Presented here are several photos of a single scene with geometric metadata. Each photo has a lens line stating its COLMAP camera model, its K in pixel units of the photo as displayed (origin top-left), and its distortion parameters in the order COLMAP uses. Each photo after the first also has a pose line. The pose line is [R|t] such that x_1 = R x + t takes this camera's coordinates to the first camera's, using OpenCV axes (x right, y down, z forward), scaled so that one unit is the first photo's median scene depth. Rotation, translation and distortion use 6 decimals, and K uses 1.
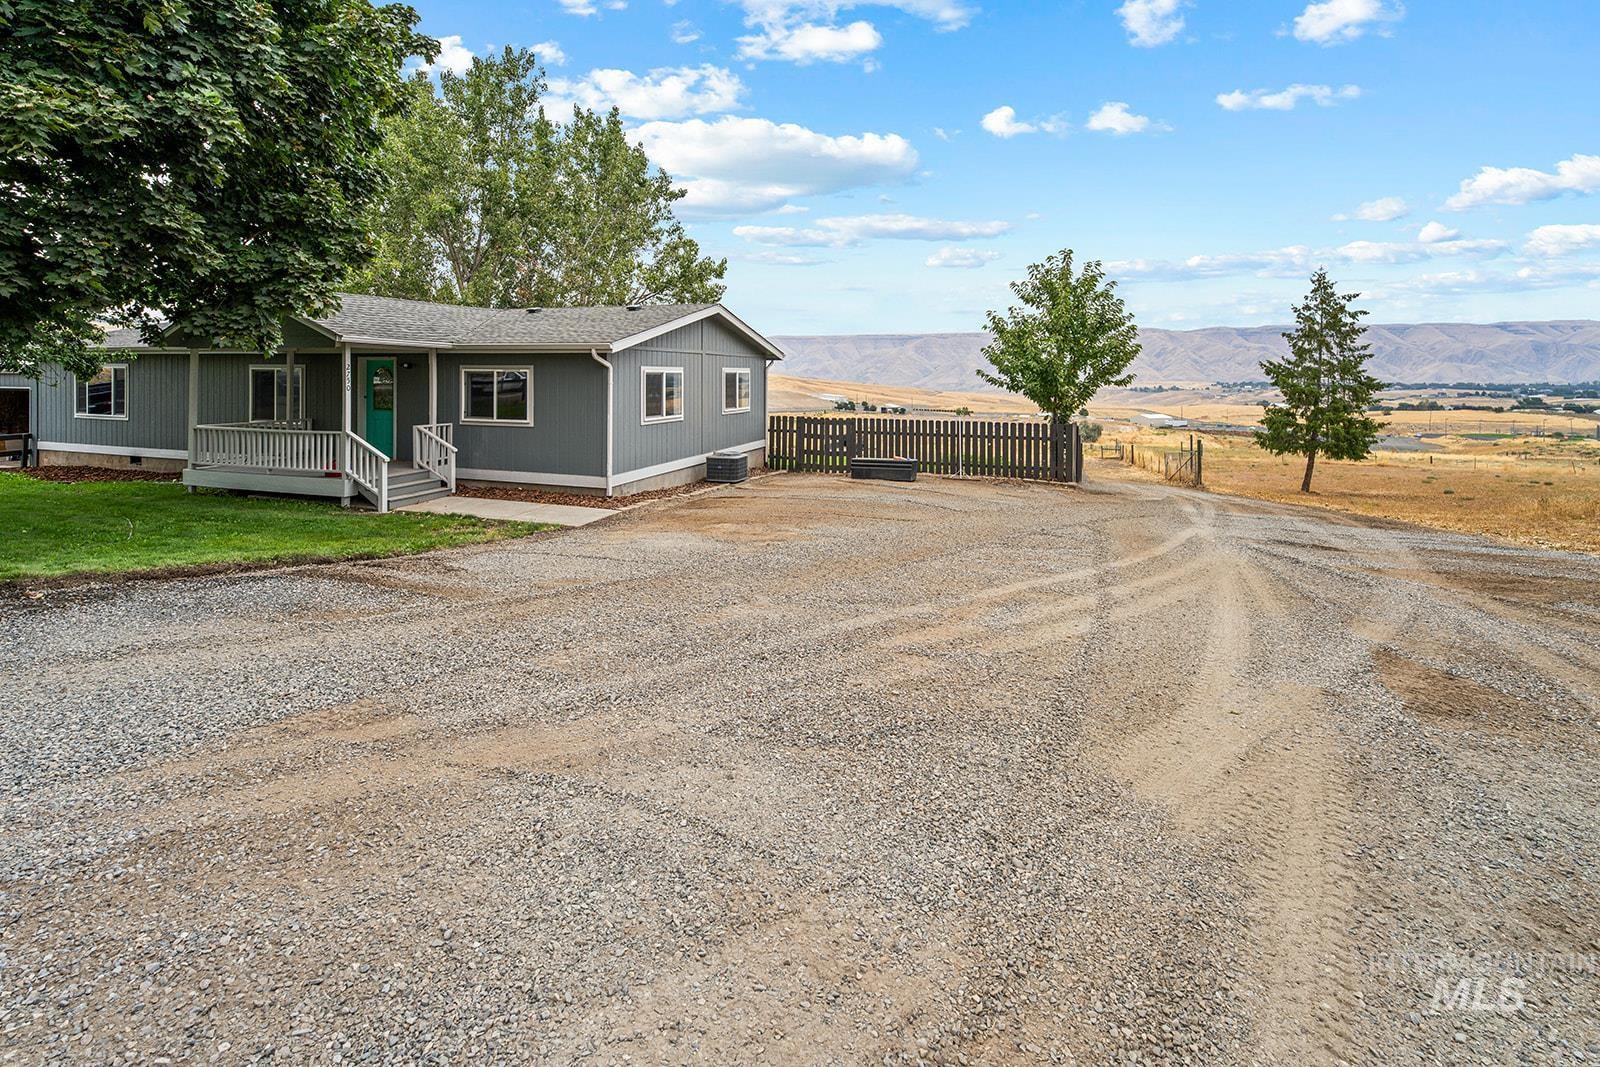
lens RADIAL K [[680.3, 0, 811.3], [0, 680.3, 373.5], [0, 0, 1]] dist [0.000070, -0.000362]
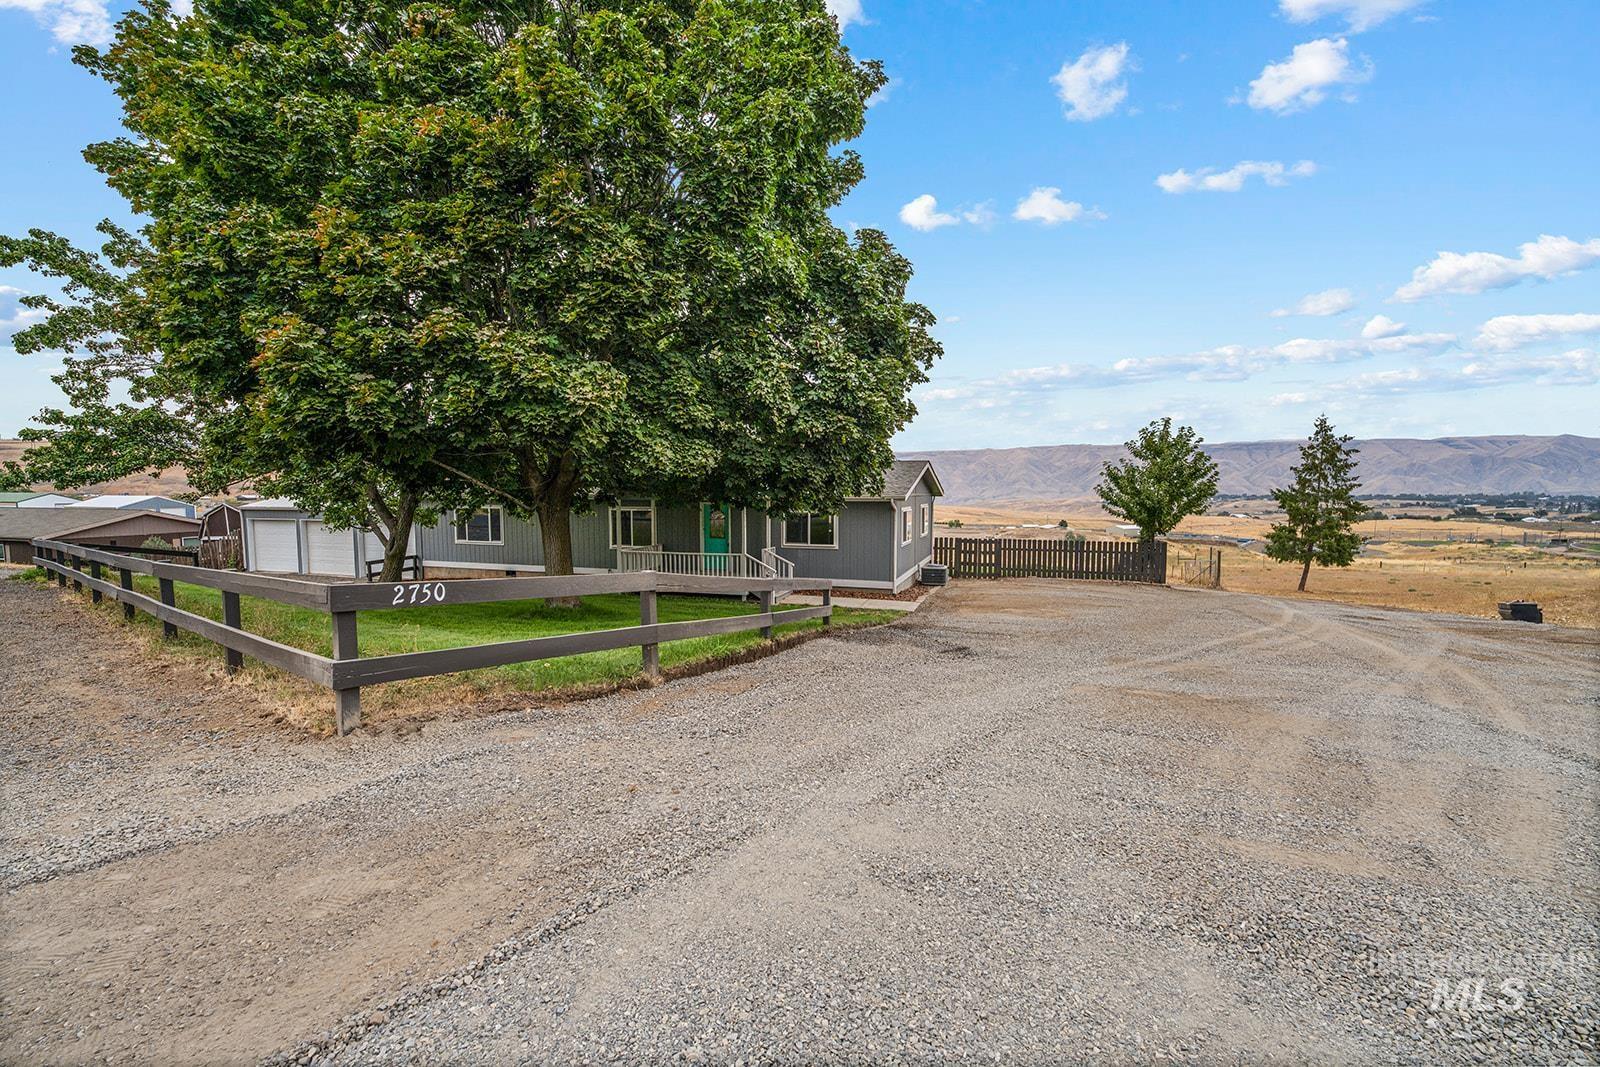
lens RADIAL K [[643.6, 0, 800.0], [0, 643.6, 538.1], [0, 0, 1]] dist [0.002280, -0.000643]
pose [[0.999882, -0.007396, 0.013496, -0.384177], [0.006316, 0.996899, 0.078443, -0.043756], [-0.014034, -0.078348, 0.996827, -0.315378]]
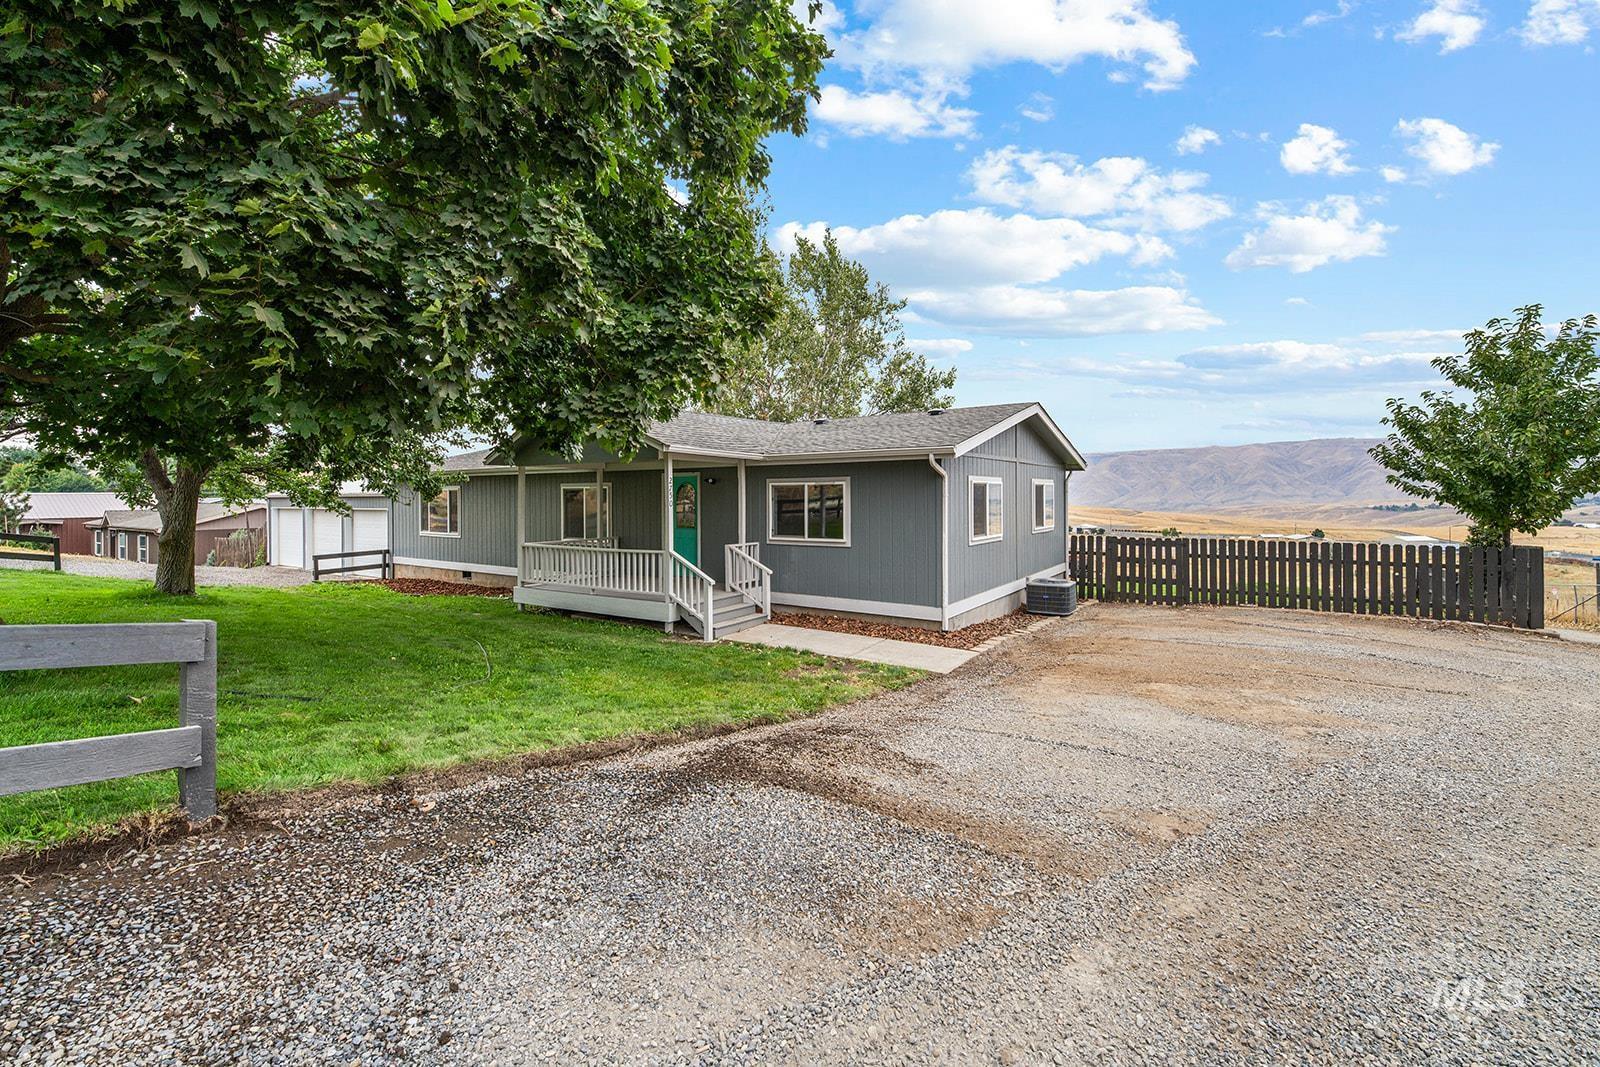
lens RADIAL K [[643.6, 0, 824.5], [0, 643.6, 500.9], [0, 0, 1]] dist [0.002280, -0.000643]
pose [[0.968234, -0.010721, -0.249818, -0.175997], [0.012412, 0.999909, 0.005193, 0.011116], [0.249739, -0.008129, 0.968279, 0.143633]]
